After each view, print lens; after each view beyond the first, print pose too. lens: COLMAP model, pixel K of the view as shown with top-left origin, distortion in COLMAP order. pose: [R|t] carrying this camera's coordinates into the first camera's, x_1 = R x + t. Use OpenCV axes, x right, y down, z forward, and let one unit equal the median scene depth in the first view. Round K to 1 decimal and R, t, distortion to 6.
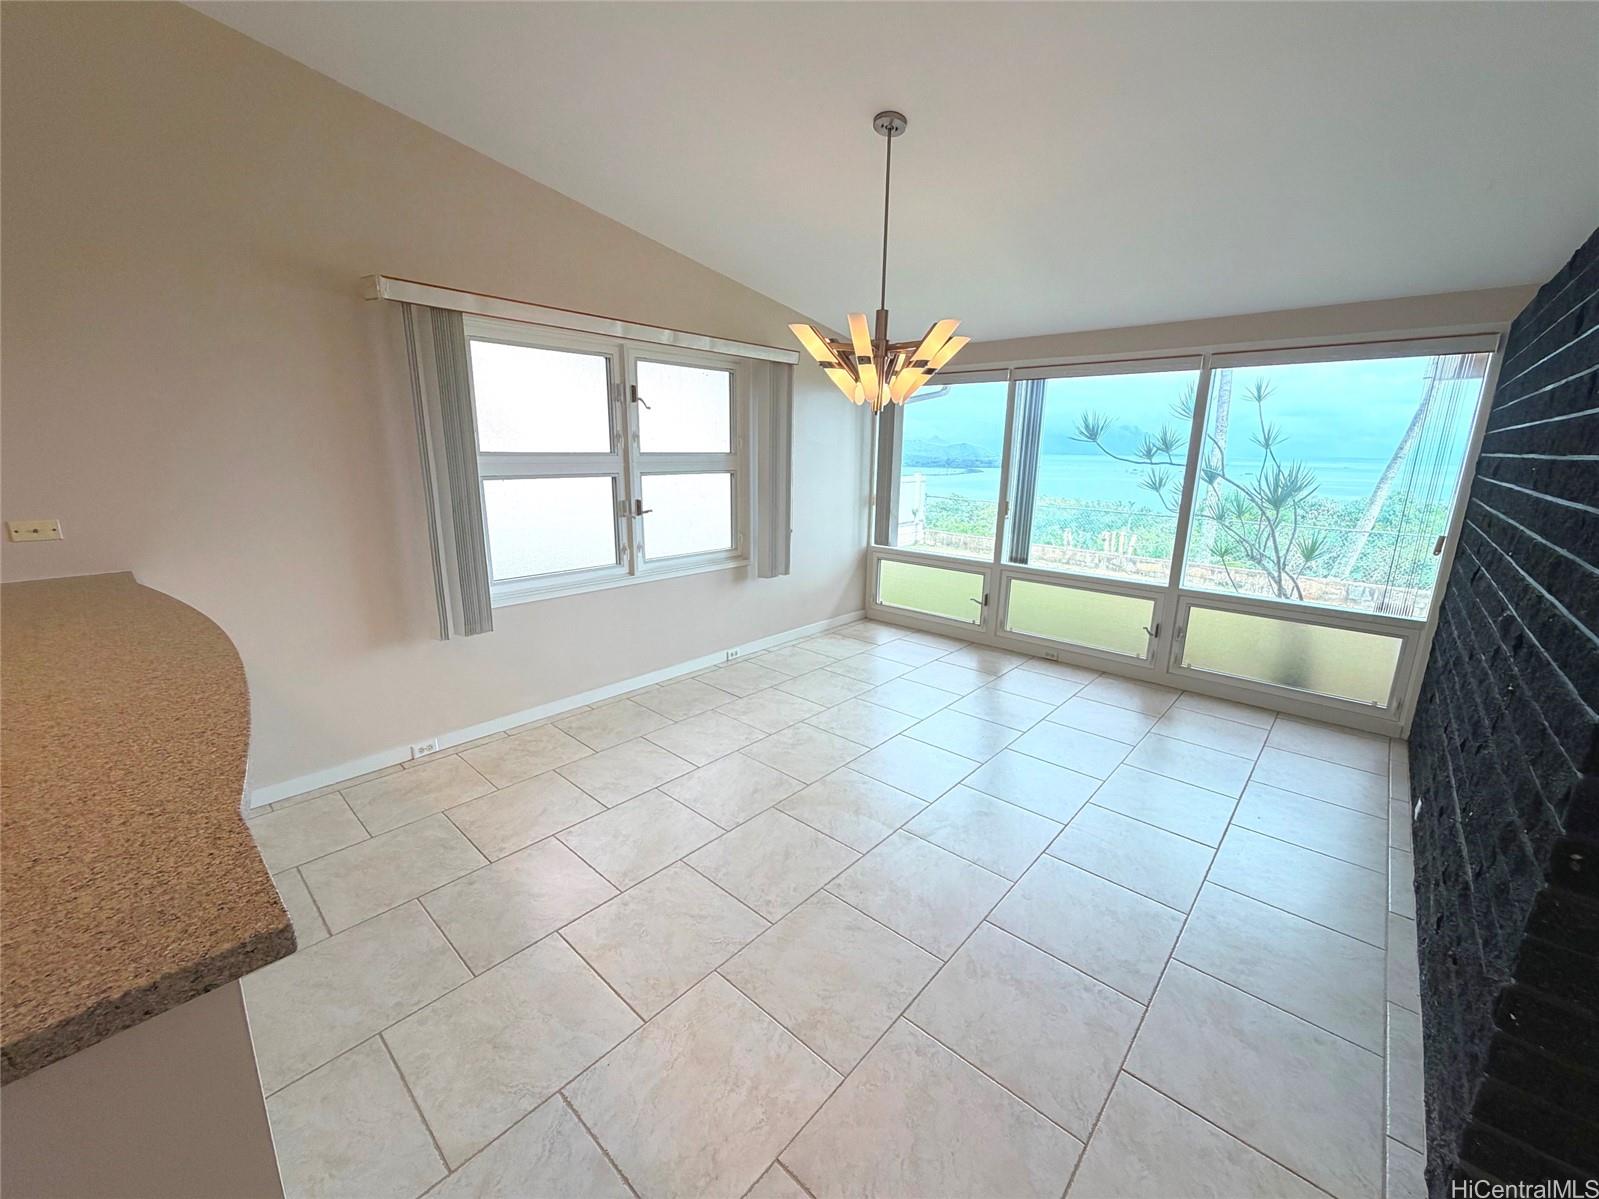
lens RADIAL K [[639.5, 0, 802.2], [0, 639.5, 595.5], [0, 0, 1]] dist [-0.000323, 0.000408]
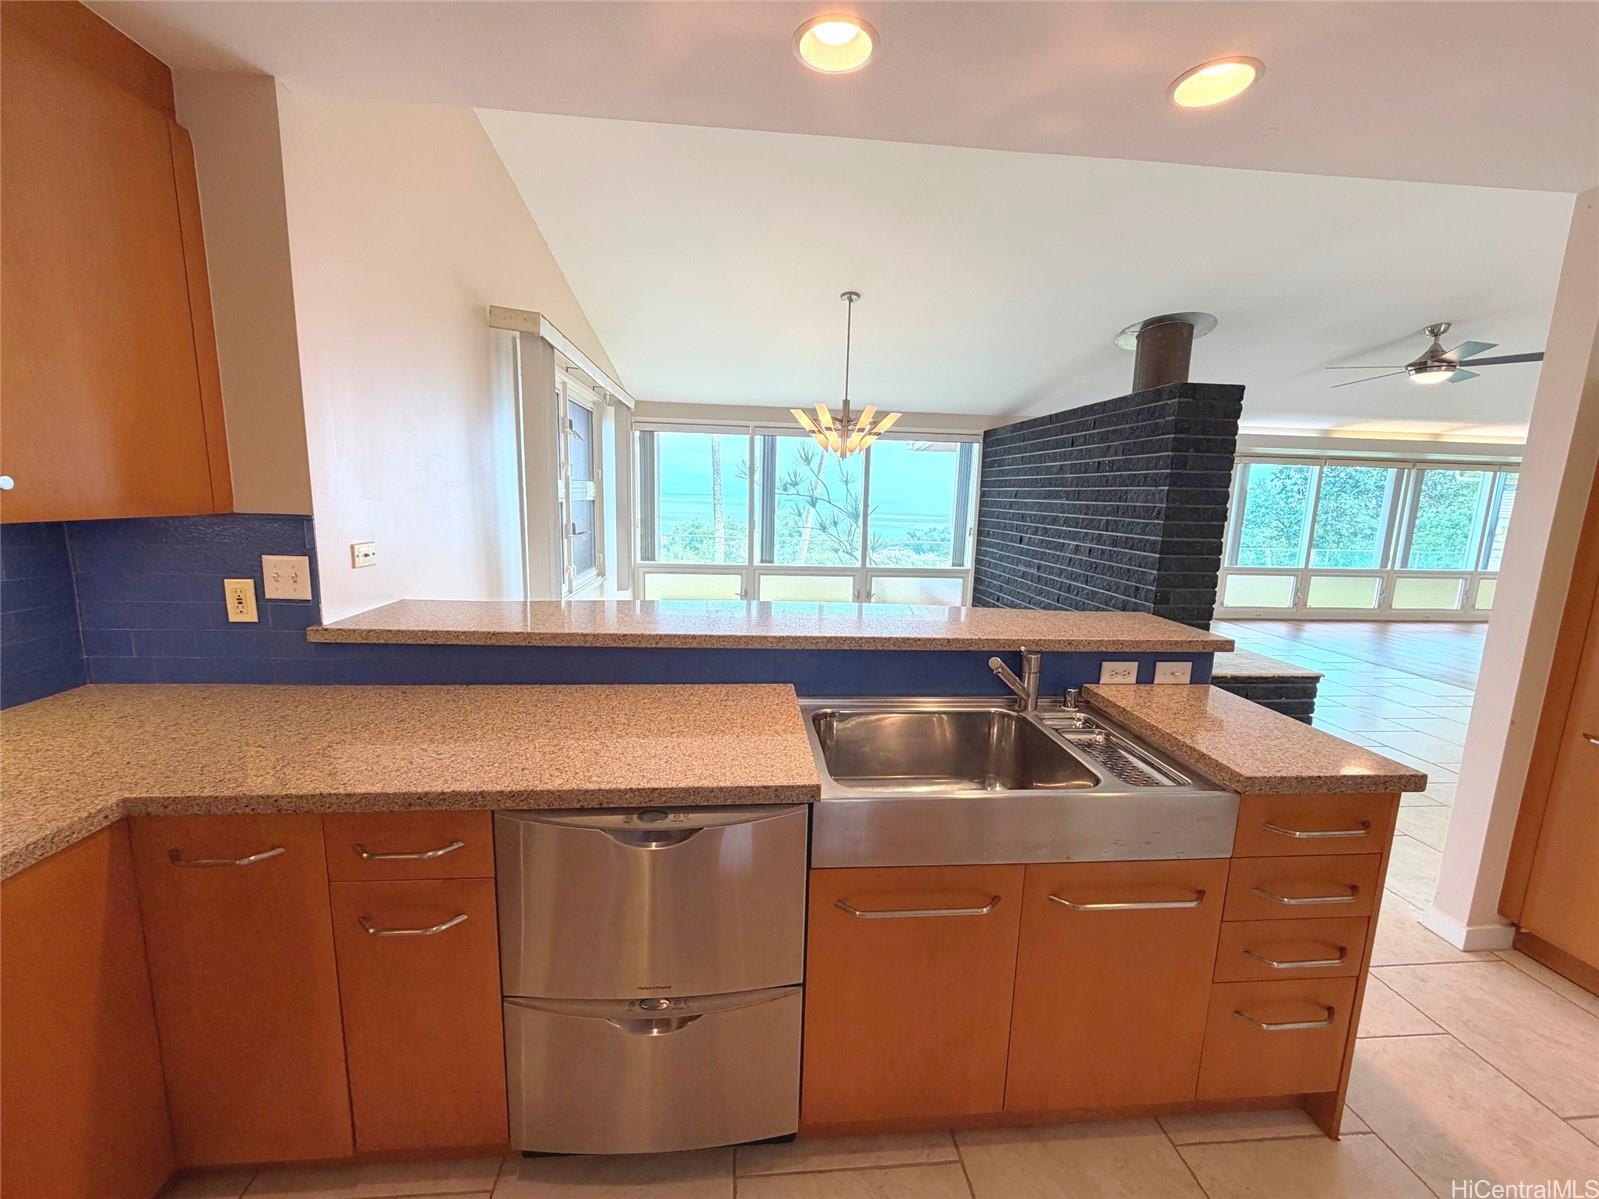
lens RADIAL K [[639.5, 0, 798.8], [0, 639.5, 596.4], [0, 0, 1]] dist [-0.000323, 0.000408]
pose [[0.681784, -0.109719, 0.723279, -0.731854], [0.145977, 0.989210, 0.012458, 0.015751], [-0.716841, 0.097088, 0.690443, -0.013054]]
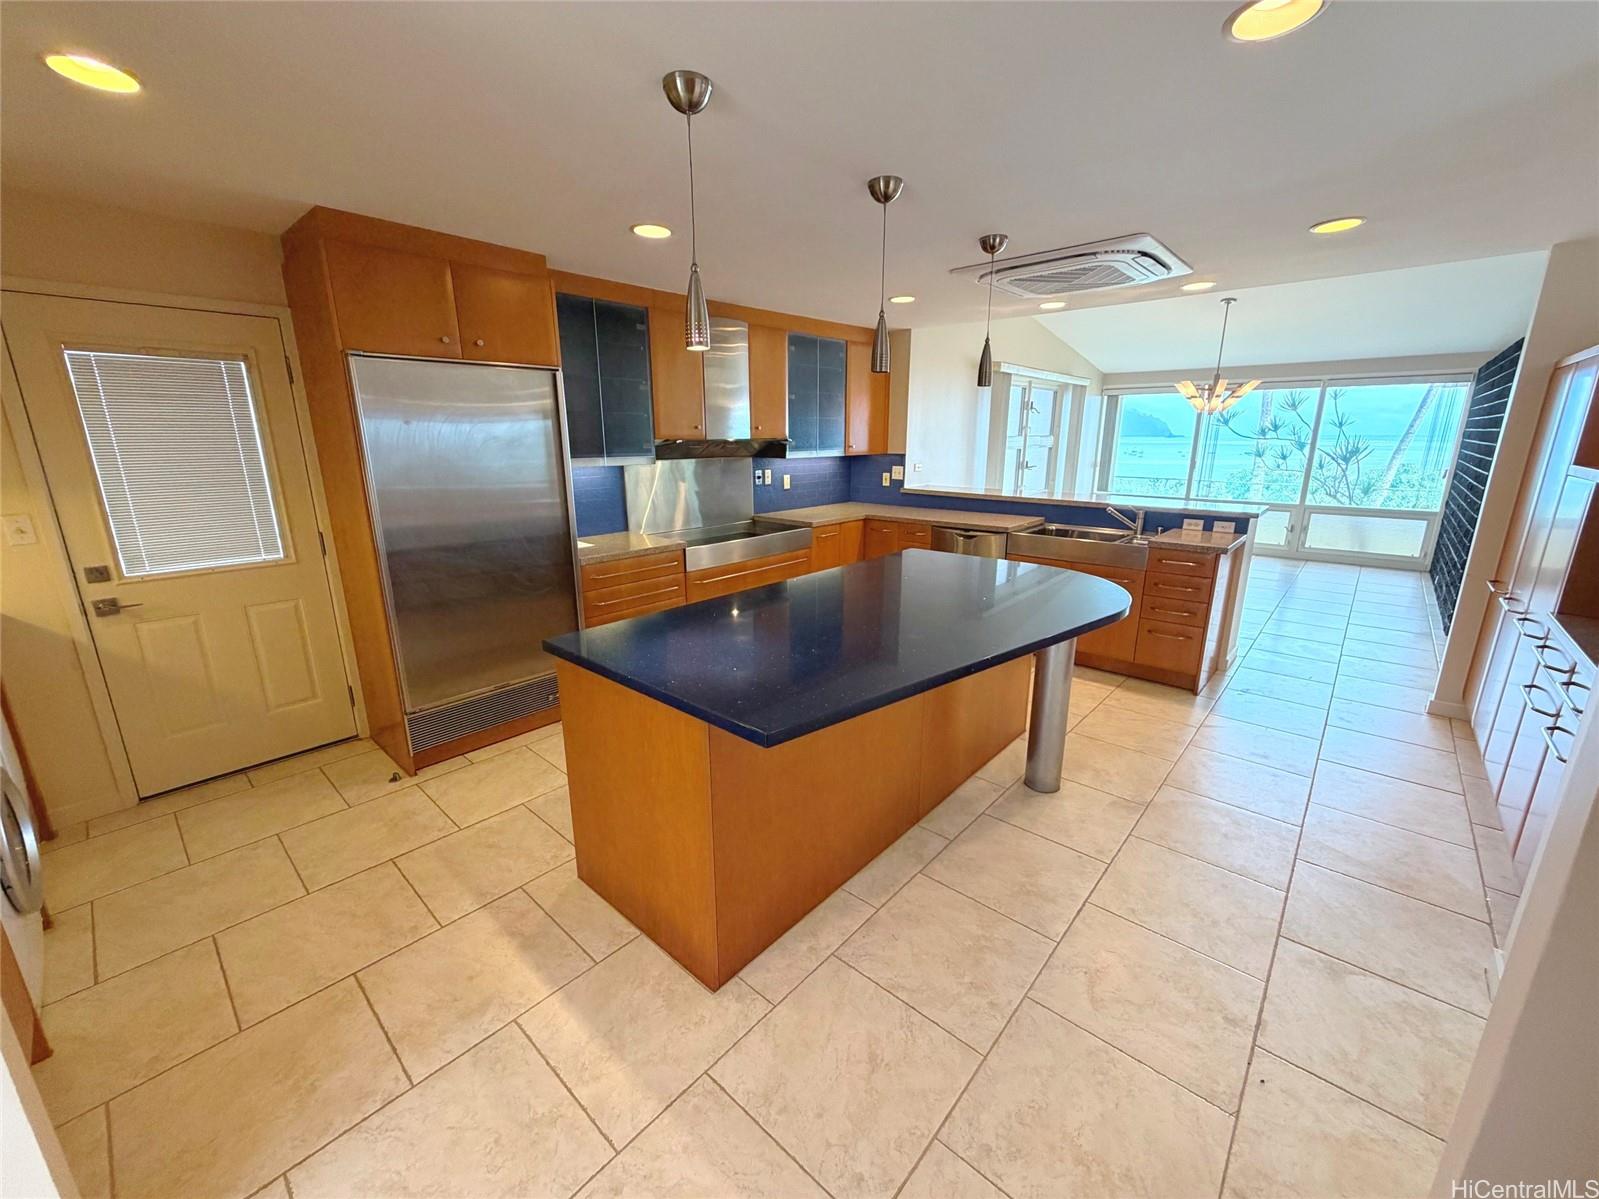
lens RADIAL K [[639.5, 0, 799.6], [0, 639.5, 600.1], [0, 0, 1]] dist [-0.000323, 0.000408]
pose [[0.999871, -0.015833, -0.002753, -0.865737], [0.015902, 0.999497, 0.027423, 0.189440], [0.002317, -0.027463, 0.999620, -0.859235]]
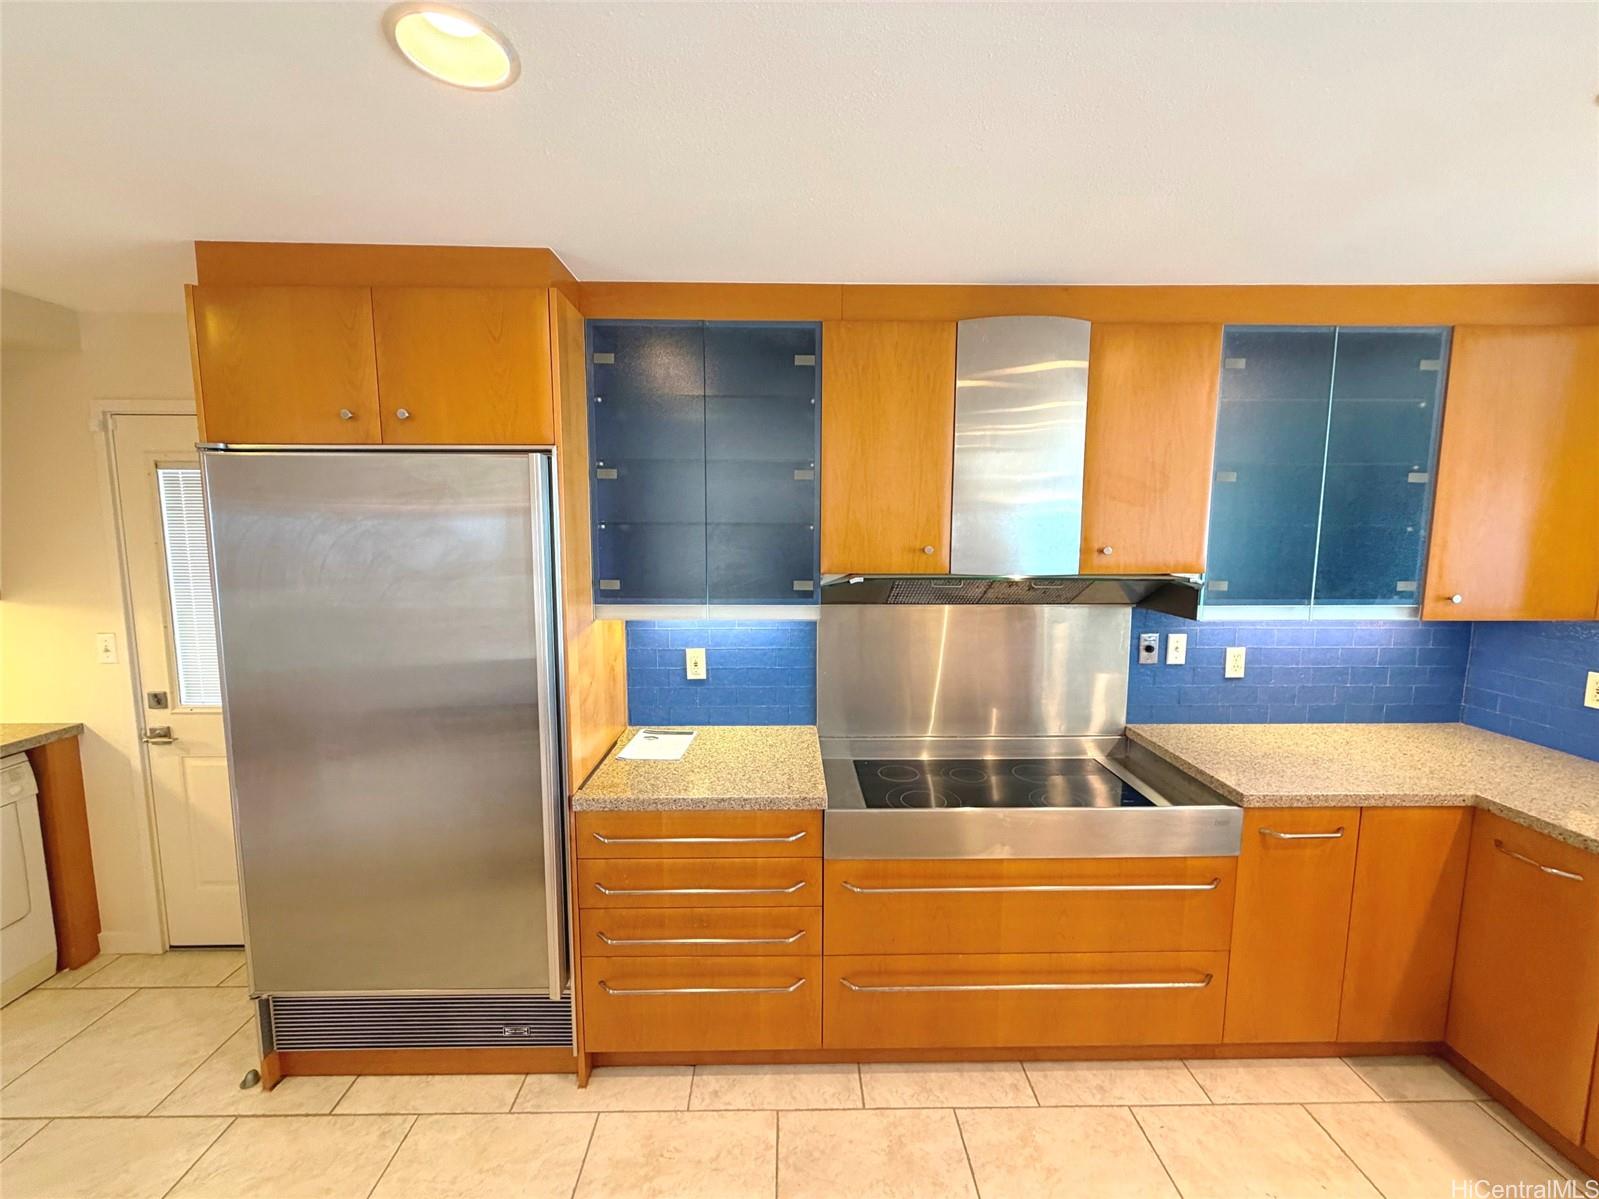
lens RADIAL K [[639.5, 0, 791.3], [0, 639.5, 598.3], [0, 0, 1]] dist [-0.000323, 0.000408]
pose [[0.681847, 0.069045, -0.728229, -0.749909], [-0.159106, 0.985699, -0.055516, 0.027557], [0.713982, 0.153720, 0.683082, -0.263947]]
